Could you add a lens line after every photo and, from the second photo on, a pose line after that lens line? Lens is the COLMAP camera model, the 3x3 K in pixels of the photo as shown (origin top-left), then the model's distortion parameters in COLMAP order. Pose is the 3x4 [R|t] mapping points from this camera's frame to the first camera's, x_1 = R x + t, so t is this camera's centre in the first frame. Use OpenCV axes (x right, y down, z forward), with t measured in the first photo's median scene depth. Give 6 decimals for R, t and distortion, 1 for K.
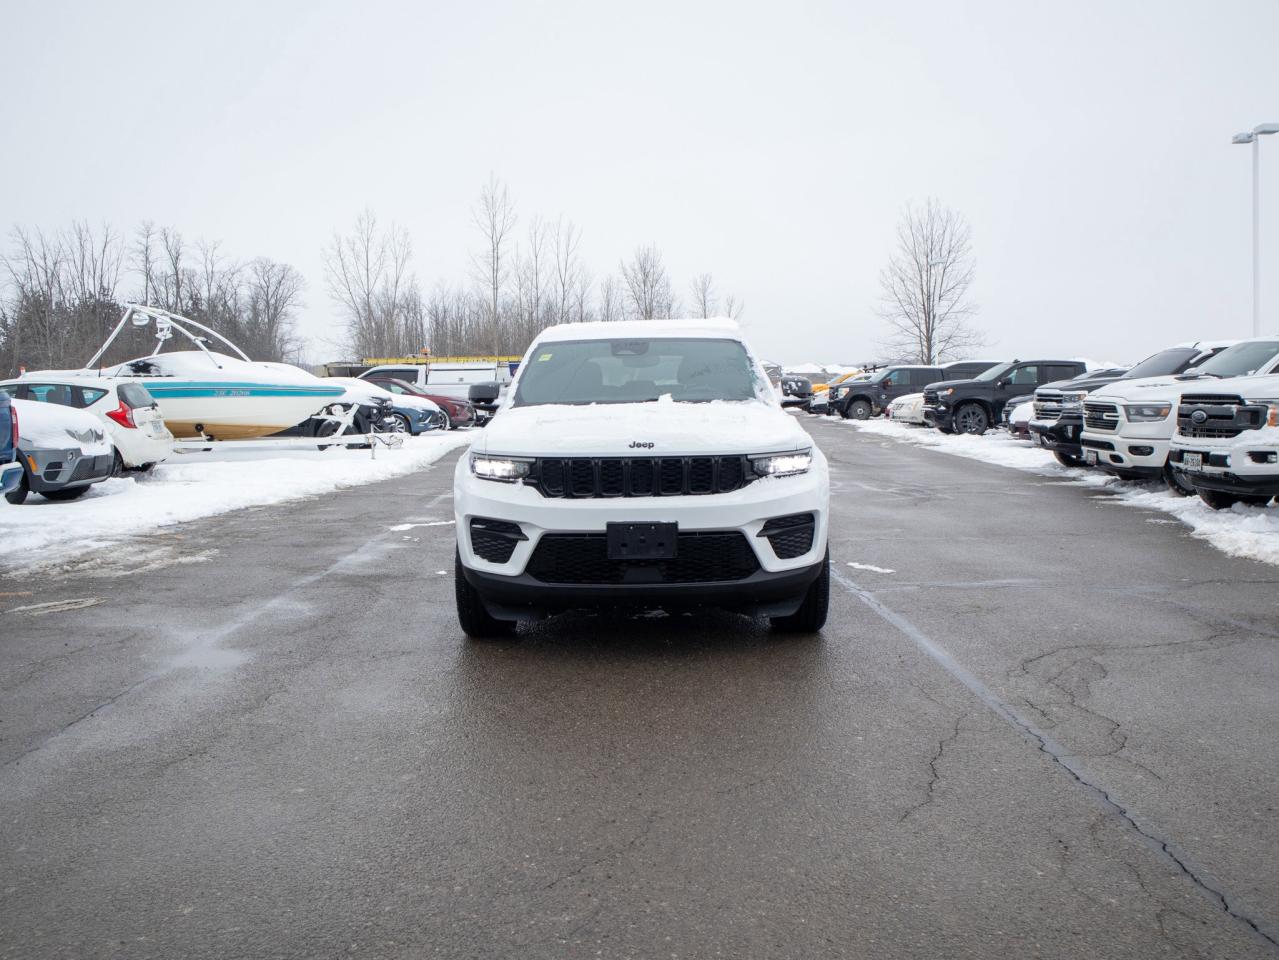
lens RADIAL K [[1336.4, 0, 627.6], [0, 1336.4, 489.5], [0, 0, 1]] dist [-0.064646, 0.000000]
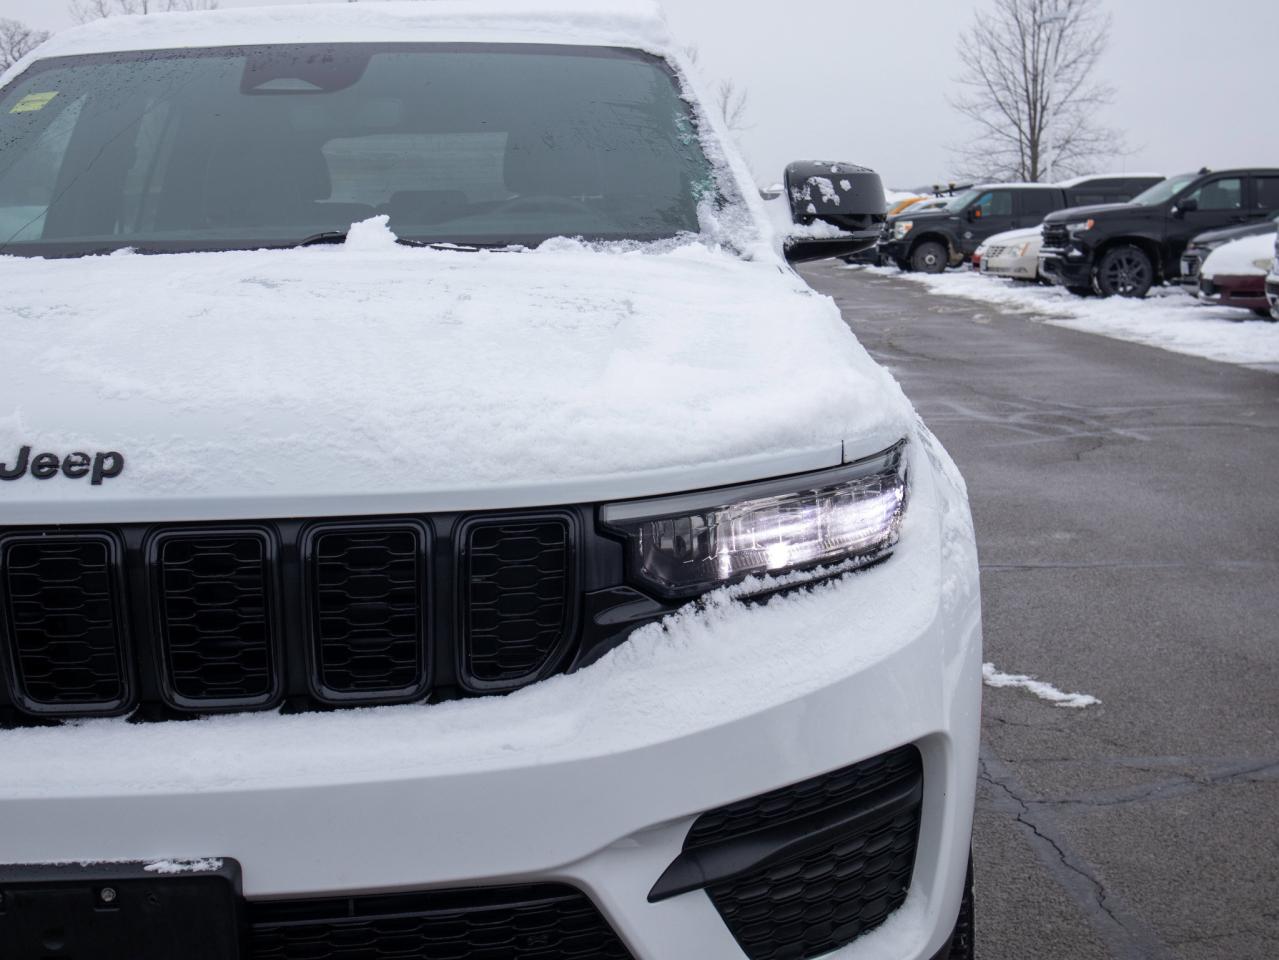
lens RADIAL K [[1674.0, 0, 636.4], [0, 1674.0, 482.4], [0, 0, 1]] dist [0.017959, 0.000000]
pose [[0.999871, -0.009155, 0.013201, 0.038864], [0.008153, 0.997222, 0.074046, -0.020371], [-0.013842, -0.073929, 0.997167, 0.316875]]
